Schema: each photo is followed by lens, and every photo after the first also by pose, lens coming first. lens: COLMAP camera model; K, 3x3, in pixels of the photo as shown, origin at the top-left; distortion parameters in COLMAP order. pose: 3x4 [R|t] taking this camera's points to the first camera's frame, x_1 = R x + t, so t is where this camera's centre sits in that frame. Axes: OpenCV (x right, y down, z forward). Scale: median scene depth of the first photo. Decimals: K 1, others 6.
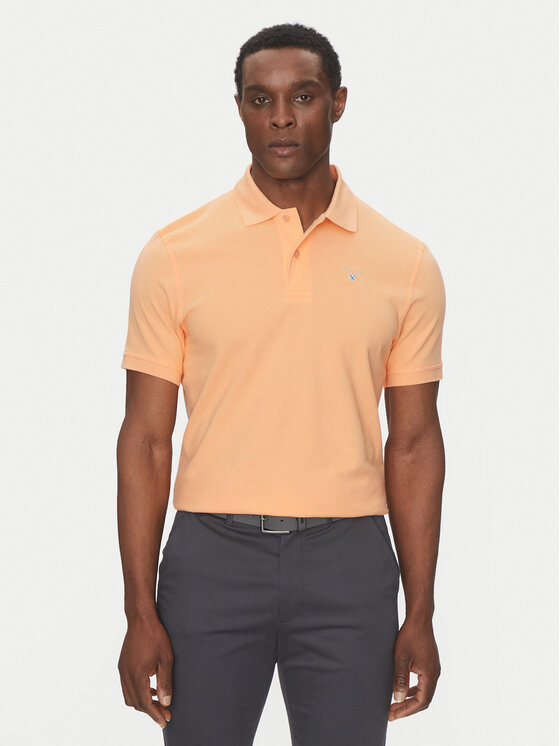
lens RADIAL K [[1634.1, 0, 280.0], [0, 1634.1, 373.0], [0, 0, 1]] dist [0.039459, 0.061085]
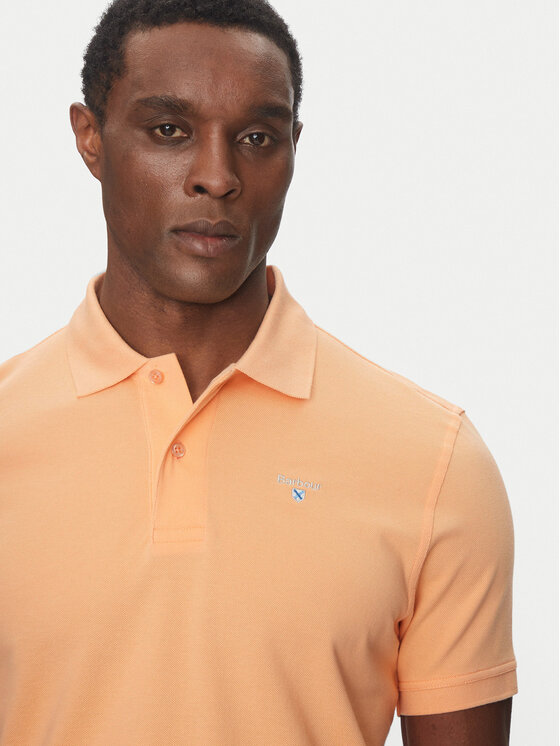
lens RADIAL K [[1620.6, 0, 280.0], [0, 1620.6, 373.0], [0, 0, 1]] dist [-0.021266, -0.490114]
pose [[0.982176, -0.041610, -0.183301, 0.125346], [0.024022, 0.994980, -0.097149, -0.047273], [0.186423, 0.091014, 0.978245, 0.527559]]
